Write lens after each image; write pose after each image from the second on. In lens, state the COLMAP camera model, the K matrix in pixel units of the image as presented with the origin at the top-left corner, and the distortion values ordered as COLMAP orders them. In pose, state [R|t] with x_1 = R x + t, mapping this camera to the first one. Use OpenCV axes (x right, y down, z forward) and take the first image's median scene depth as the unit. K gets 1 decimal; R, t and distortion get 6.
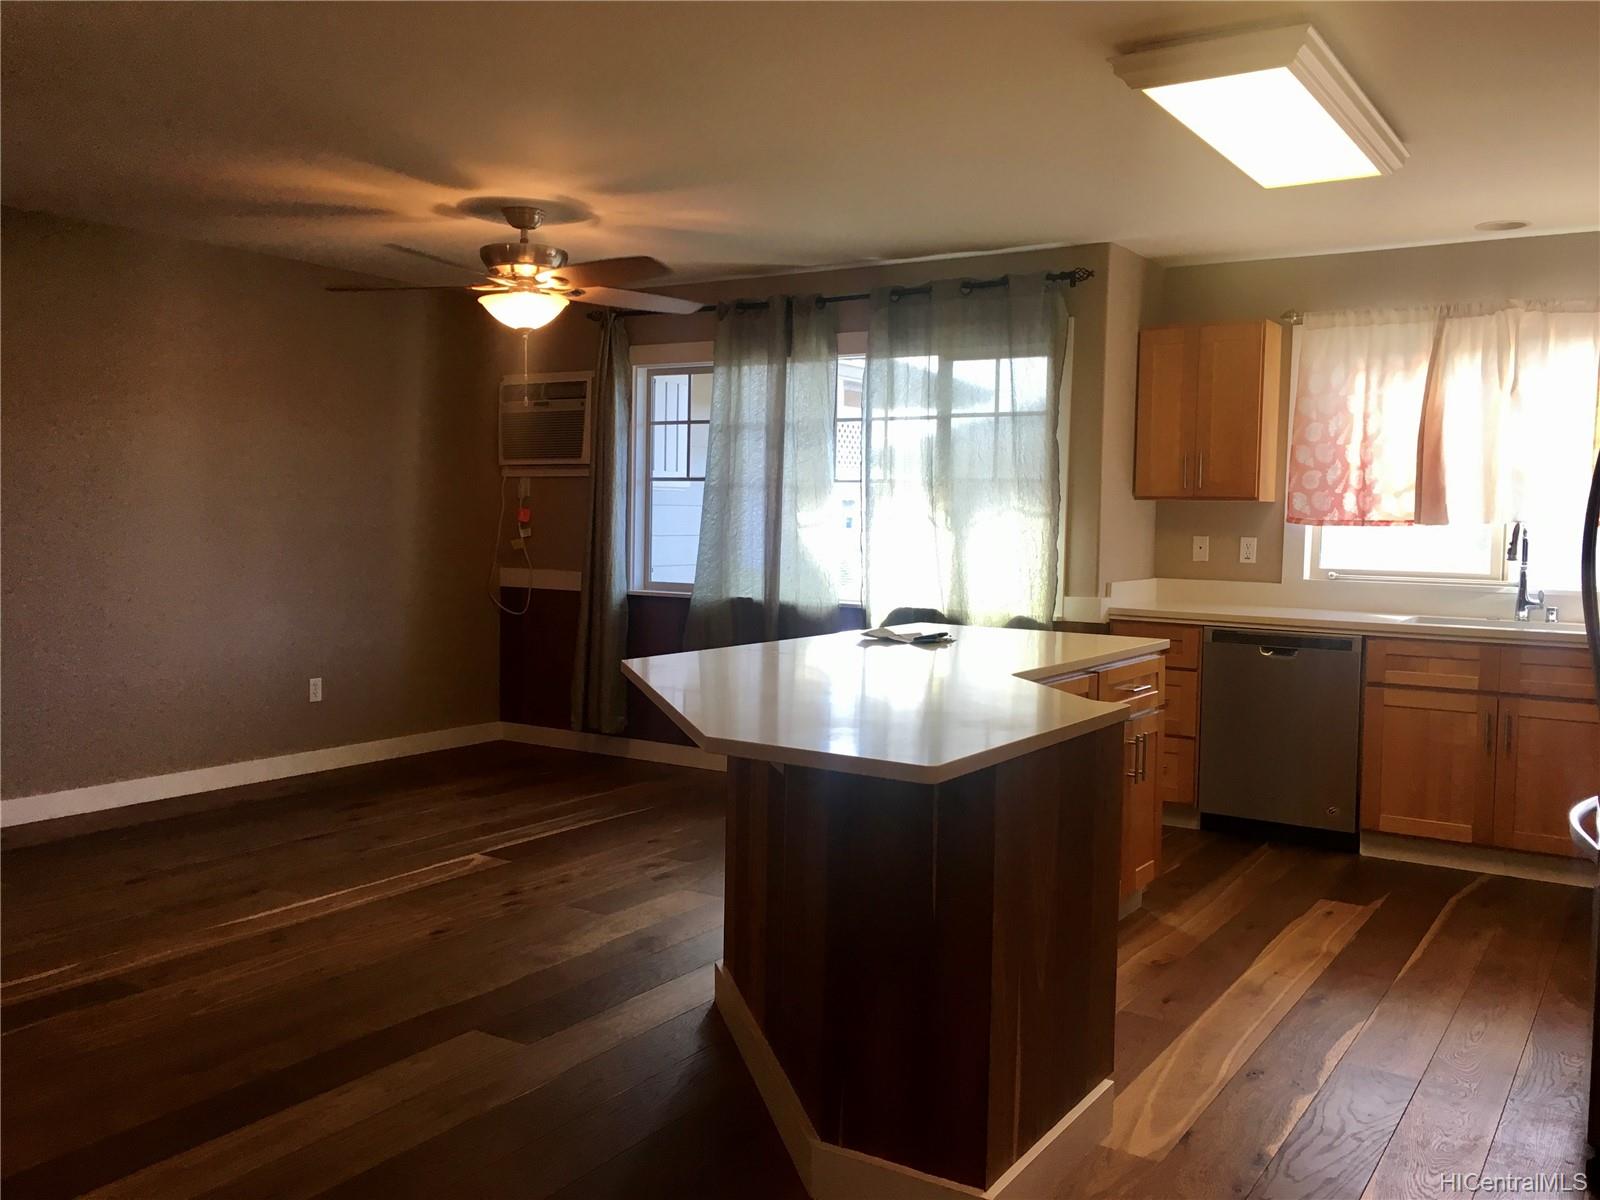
lens RADIAL K [[1373.1, 0, 800.0], [0, 1373.1, 600.0], [0, 0, 1]] dist [0.047439, -0.018810]
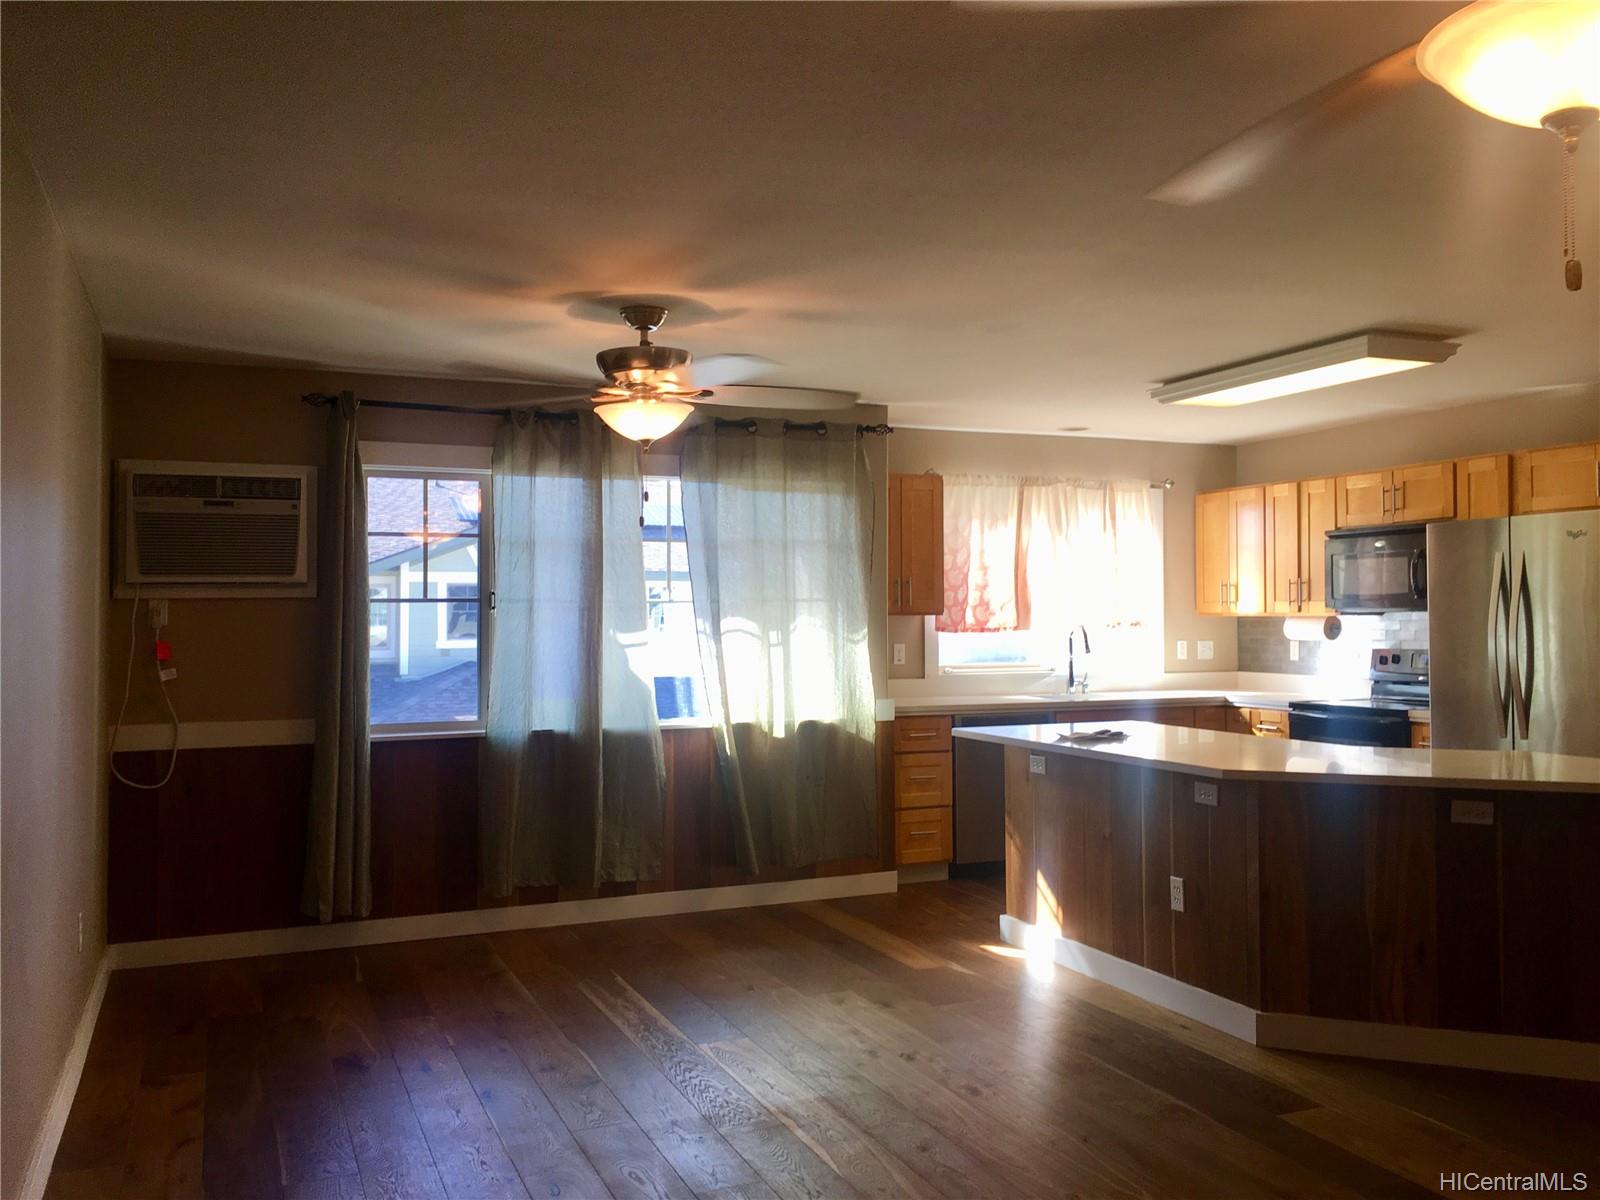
lens RADIAL K [[1373.1, 0, 800.0], [0, 1373.1, 600.0], [0, 0, 1]] dist [0.047439, -0.018810]
pose [[0.559885, -0.011295, 0.828494, -0.801778], [0.068570, 0.997109, -0.032745, -0.052878], [-0.825728, 0.075143, 0.559040, 0.390734]]
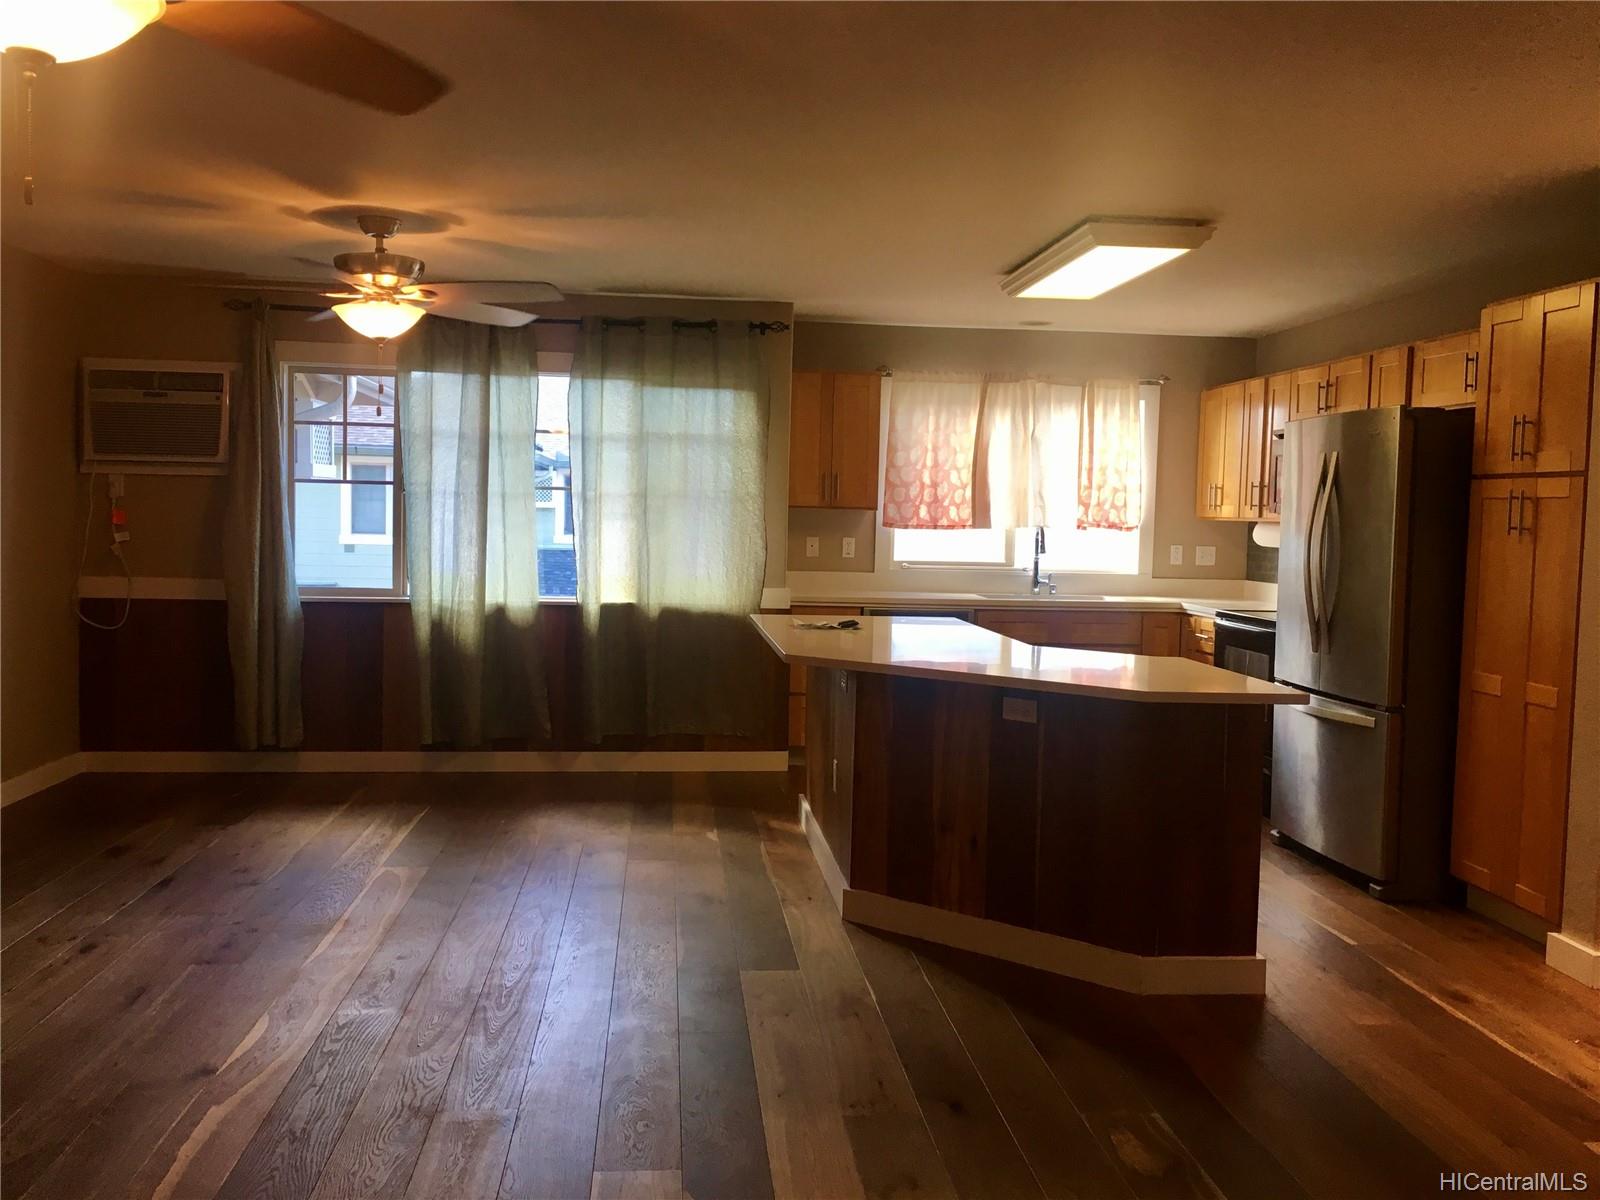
lens RADIAL K [[1373.1, 0, 800.0], [0, 1373.1, 600.0], [0, 0, 1]] dist [0.047439, -0.018810]
pose [[0.778742, -0.038991, 0.626131, -0.542789], [0.030723, 0.999239, 0.024015, -0.020307], [-0.626591, 0.000535, 0.779348, 0.029250]]
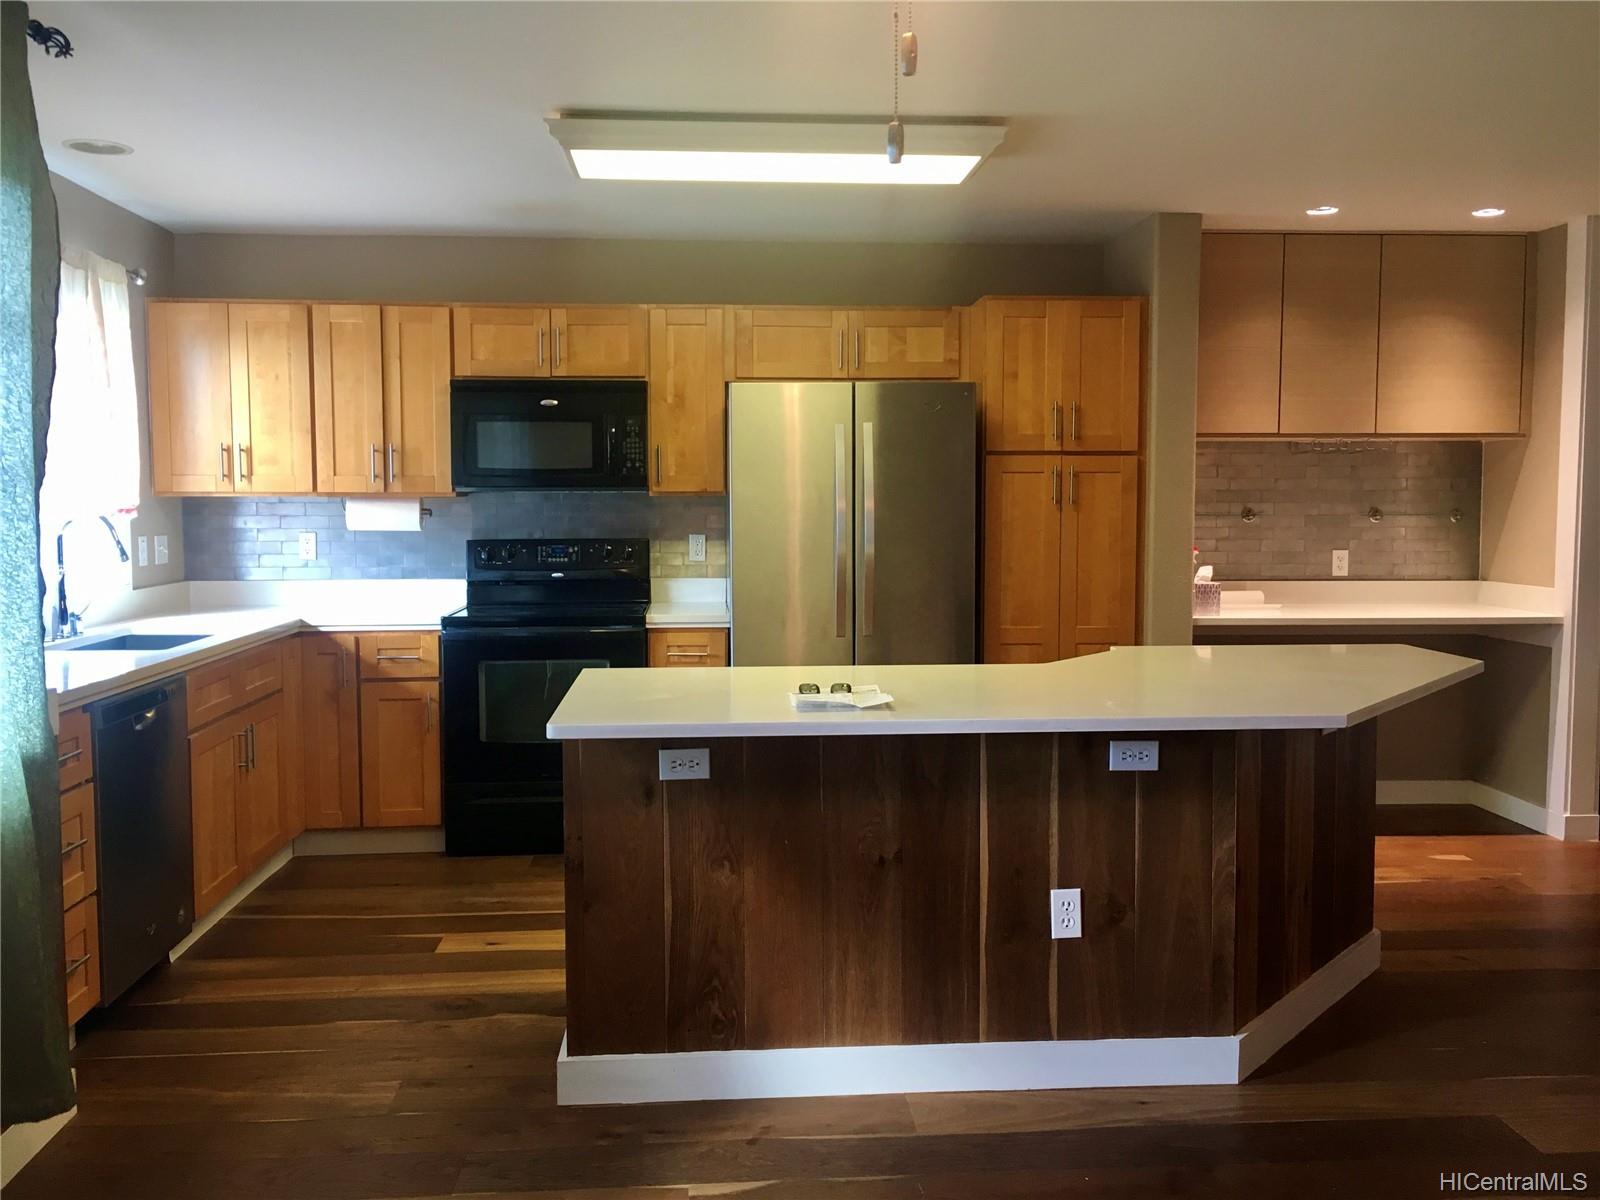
lens RADIAL K [[1373.1, 0, 800.0], [0, 1373.1, 600.0], [0, 0, 1]] dist [0.047439, -0.018810]
pose [[-0.604422, -0.077057, 0.792929, -0.357641], [0.041908, 0.990858, 0.128237, -0.087807], [-0.795561, 0.110740, -0.595667, 1.074216]]
